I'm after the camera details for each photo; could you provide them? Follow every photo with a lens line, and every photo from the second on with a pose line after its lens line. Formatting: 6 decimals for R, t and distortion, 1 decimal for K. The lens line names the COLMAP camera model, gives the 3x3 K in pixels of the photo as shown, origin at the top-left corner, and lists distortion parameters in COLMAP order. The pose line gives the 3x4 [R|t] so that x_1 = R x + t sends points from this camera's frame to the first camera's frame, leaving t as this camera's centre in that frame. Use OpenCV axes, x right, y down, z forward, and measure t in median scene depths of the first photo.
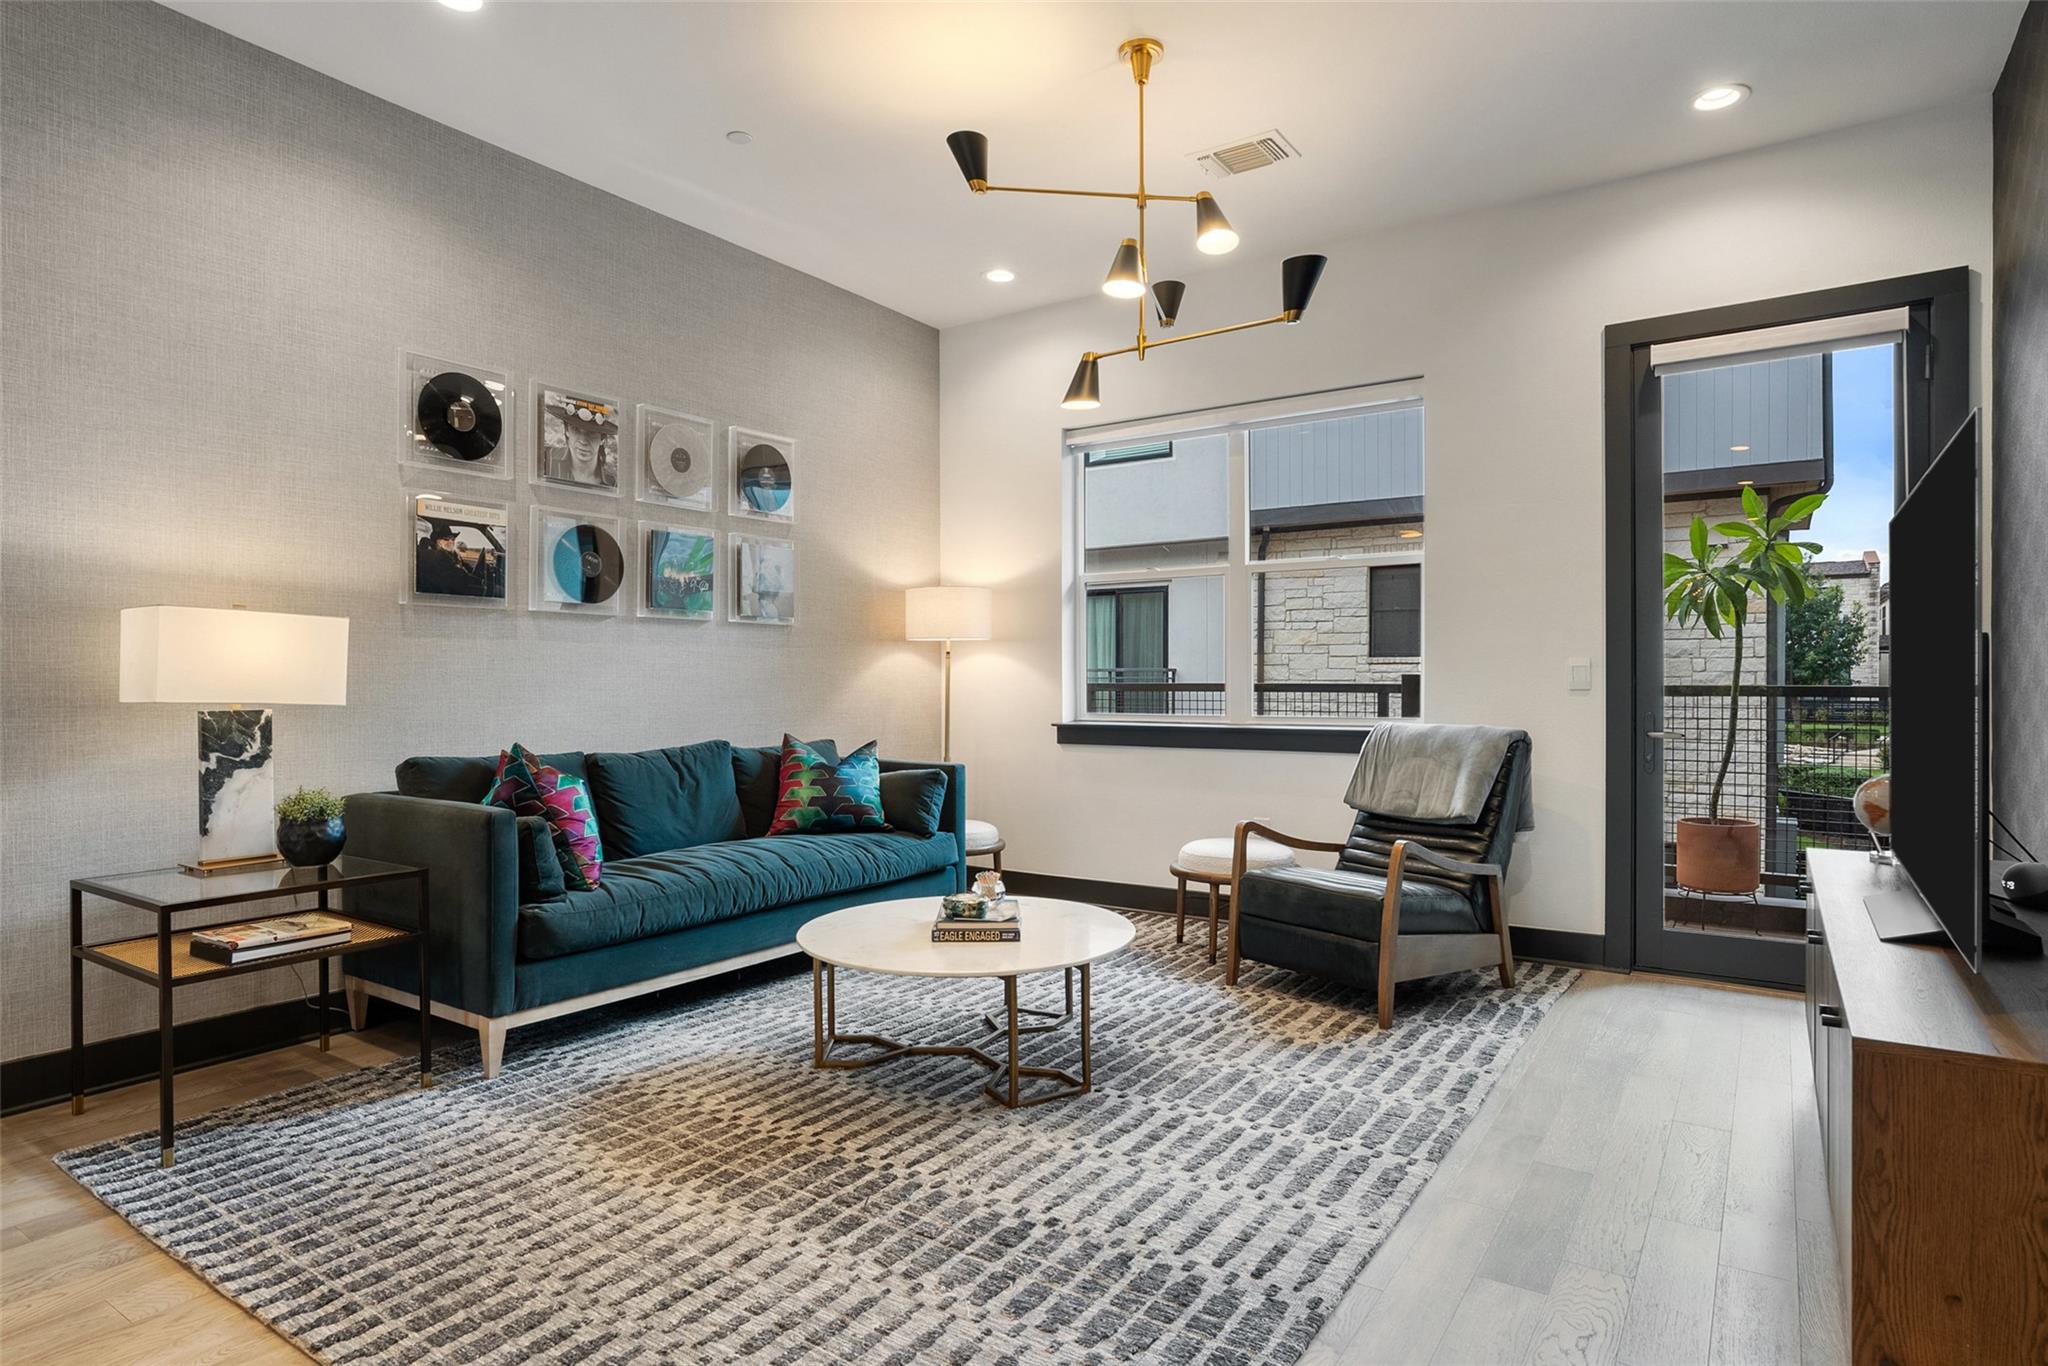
lens RADIAL K [[1110.6, 0, 1046.9], [0, 1110.6, 690.6], [0, 0, 1]] dist [-0.015911, 0.006619]
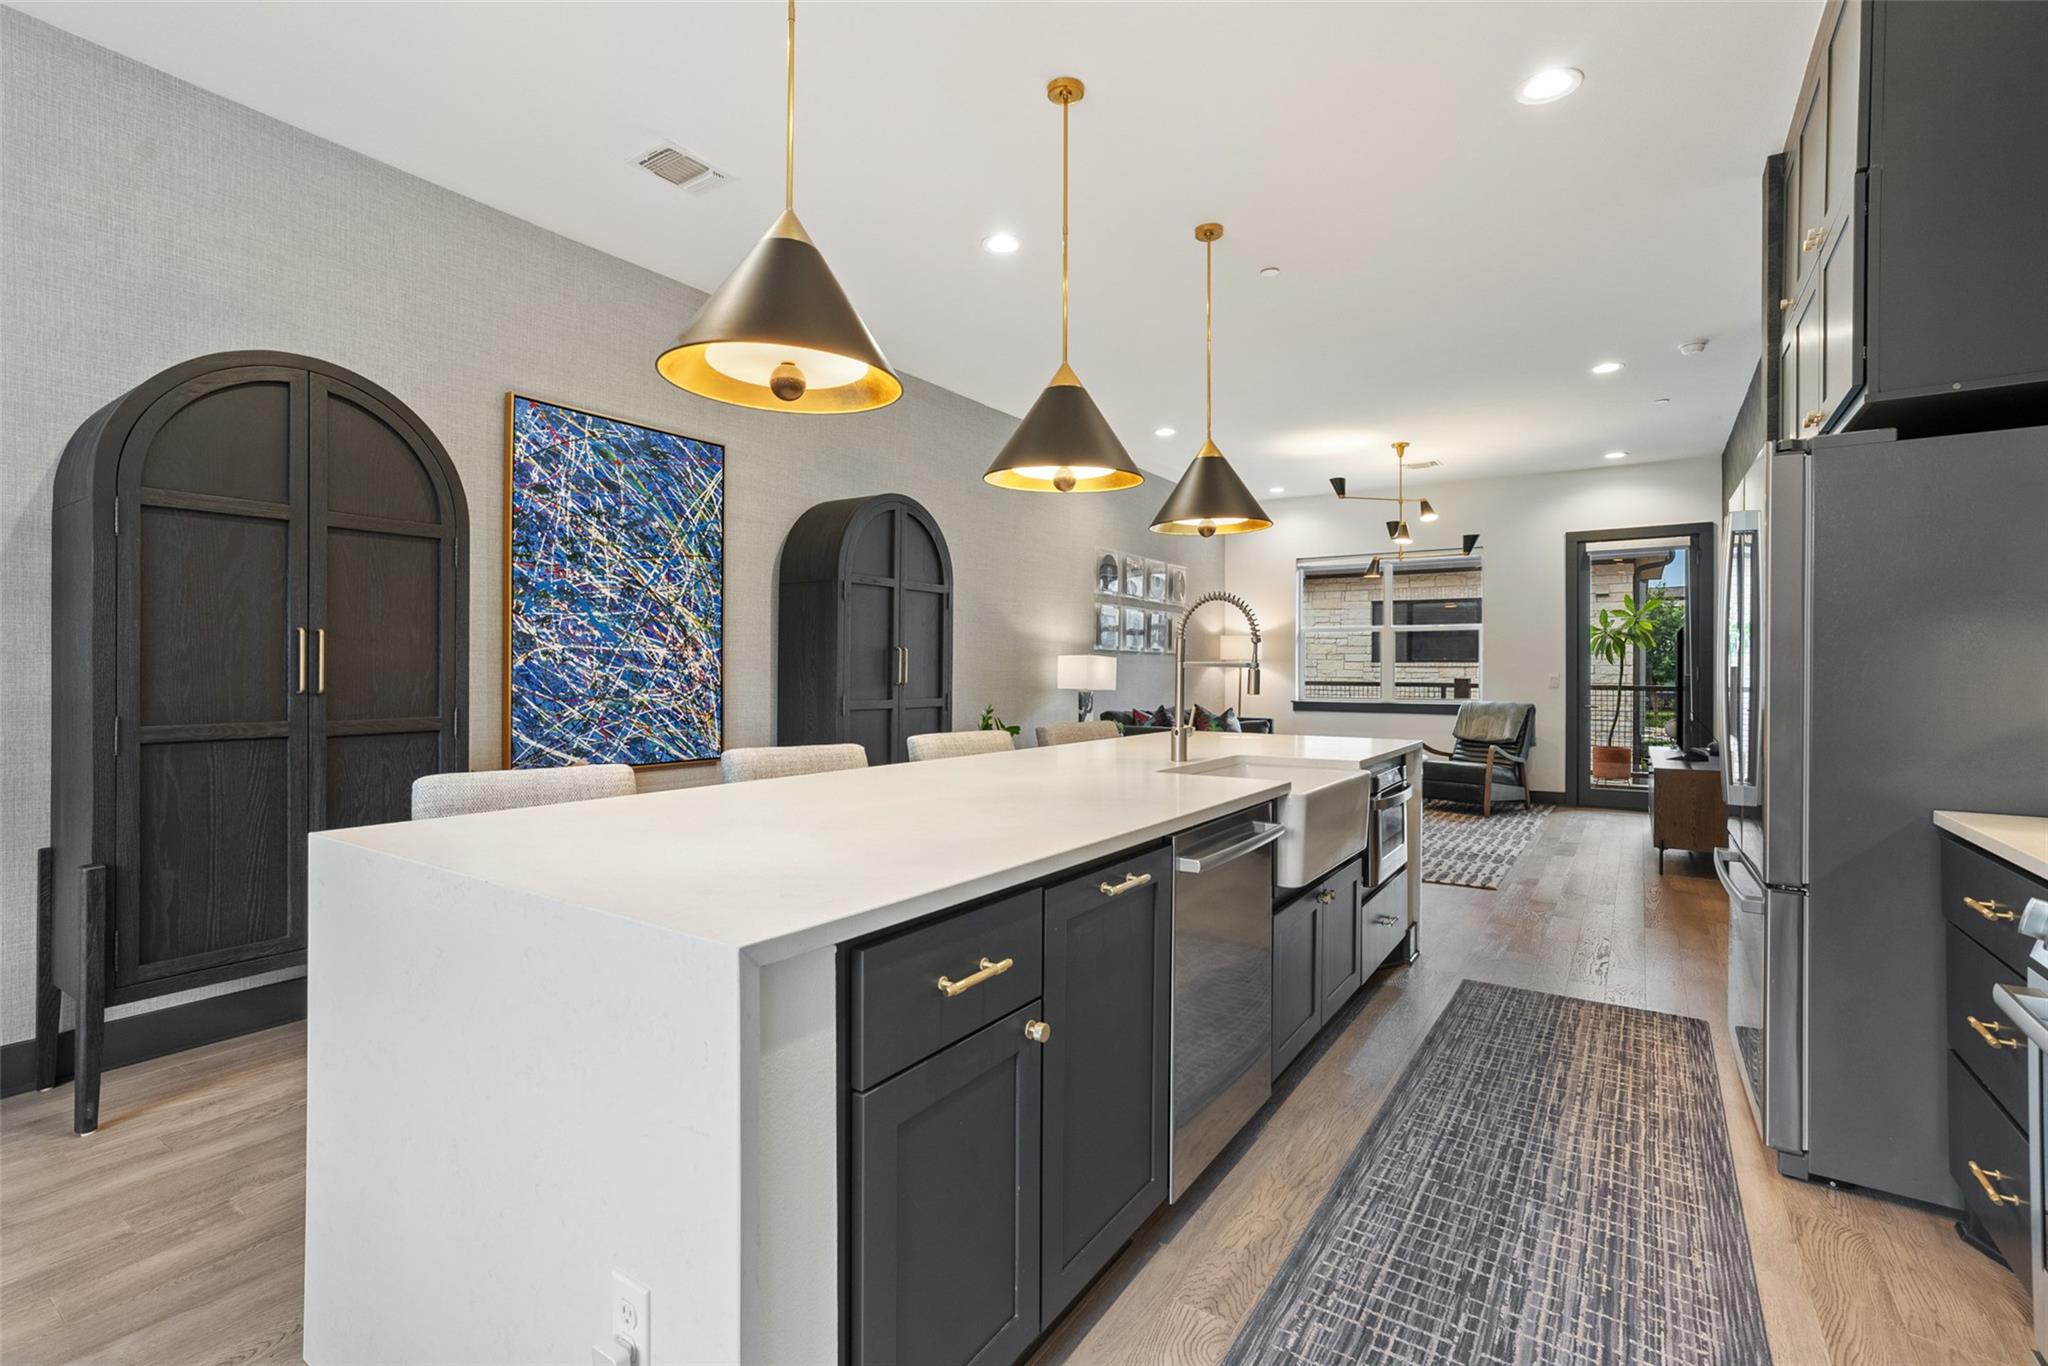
lens RADIAL K [[931.6, 0, 1049.9], [0, 931.6, 666.1], [0, 0, 1]] dist [-0.005201, 0.008183]
pose [[0.999801, 0.006982, 0.018673, -0.665383], [-0.006683, 0.999849, -0.016013, -0.006264], [-0.018782, 0.015885, 0.999697, -1.013132]]
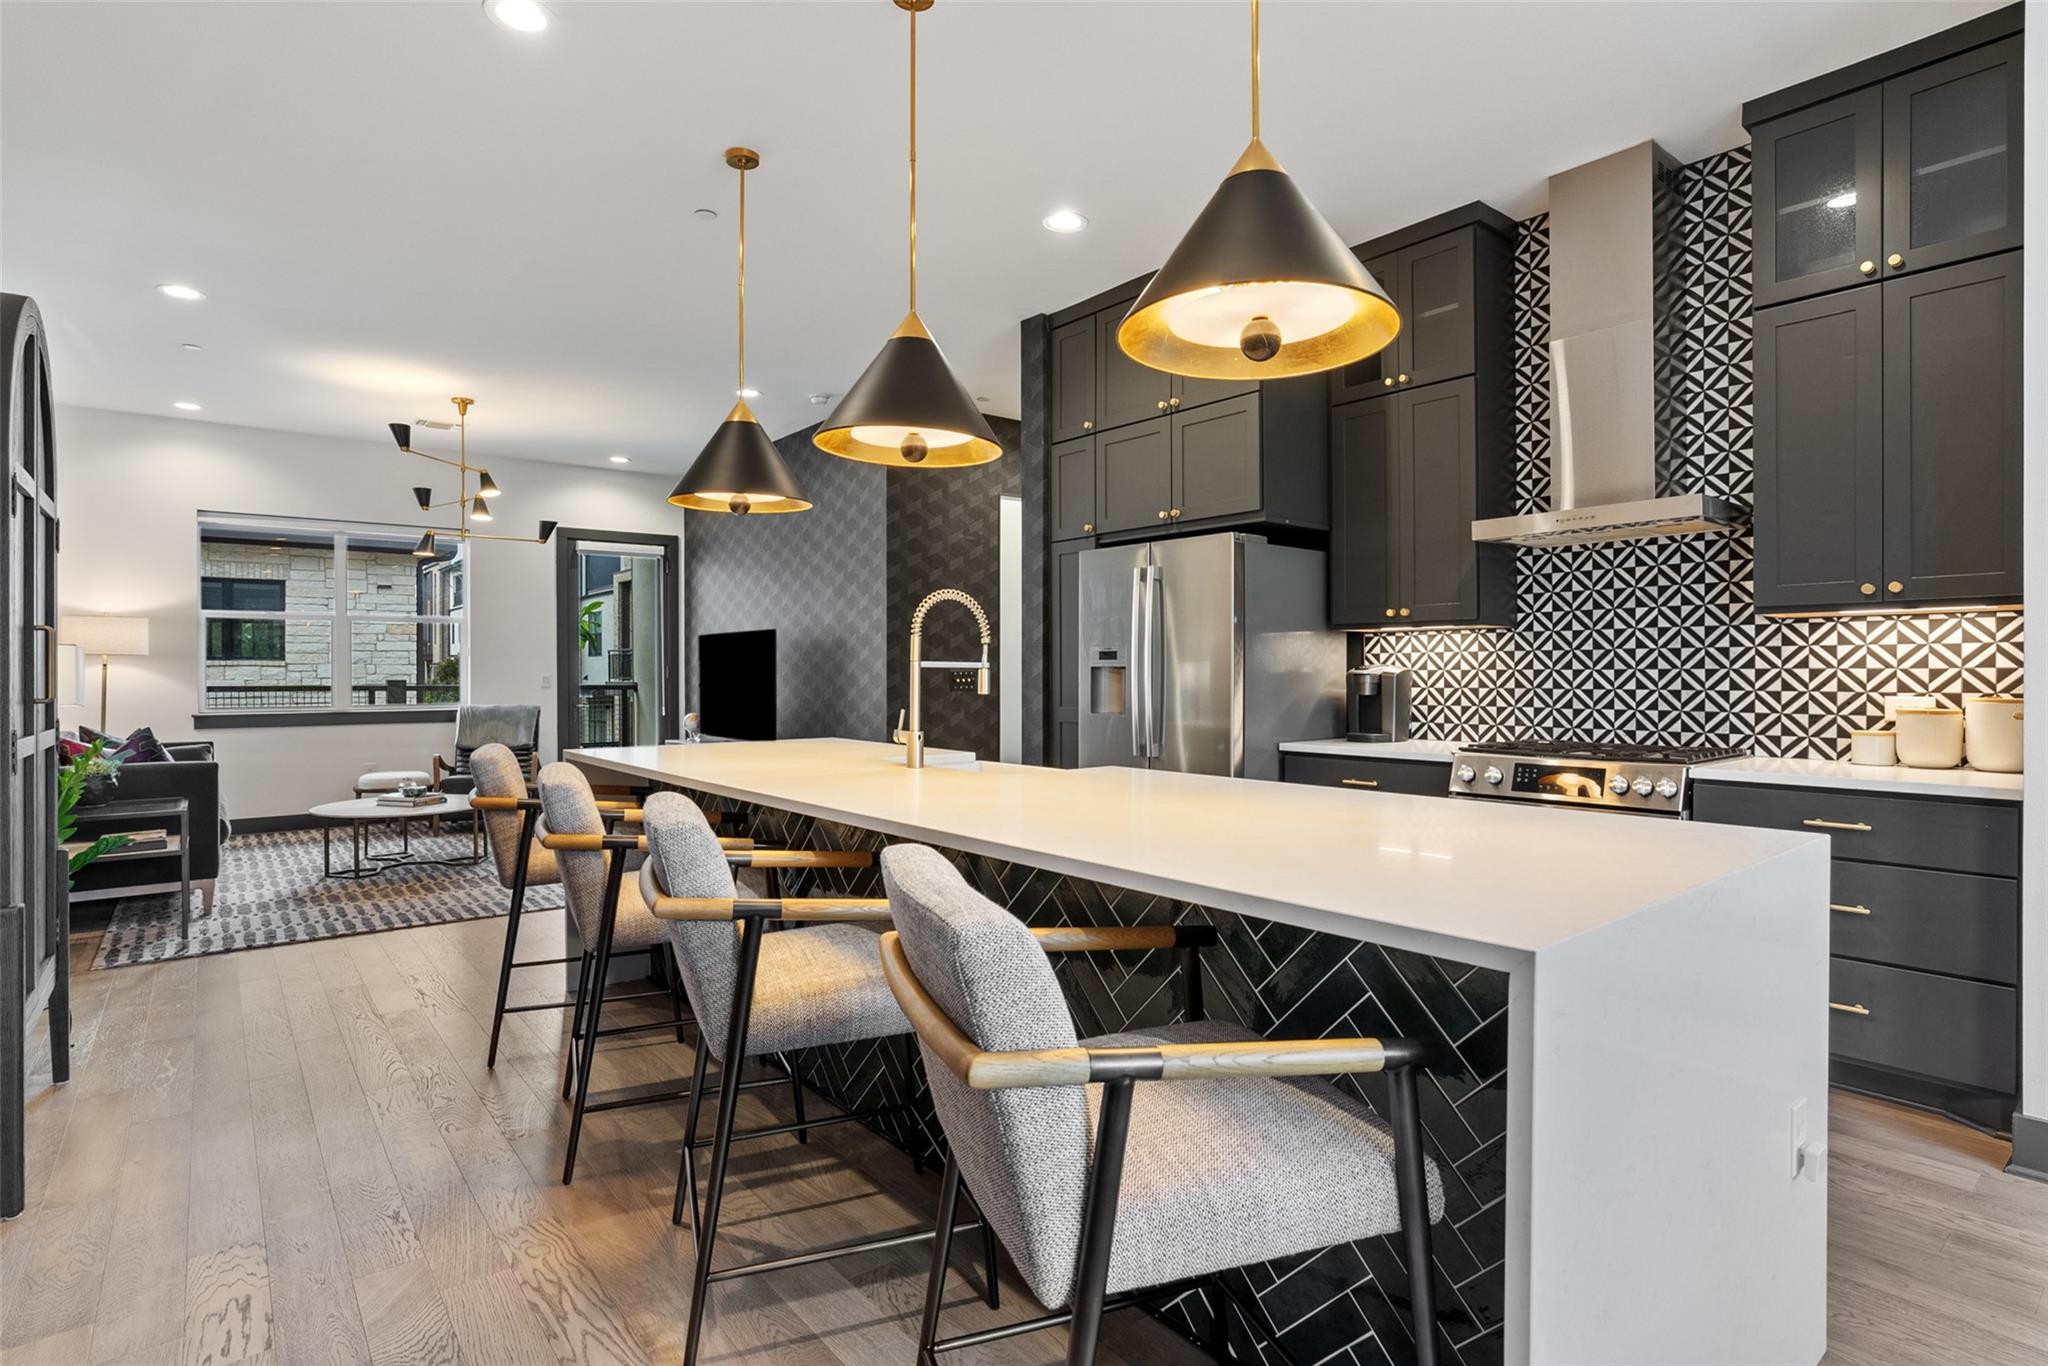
lens RADIAL K [[1025.7, 0, 1018.3], [0, 1025.7, 677.1], [0, 0, 1]] dist [-0.018058, 0.004575]
pose [[0.305824, -0.001129, 0.952087, -1.275976], [0.010344, 0.999944, -0.002137, -0.007355], [-0.952032, 0.010502, 0.305819, -0.574896]]
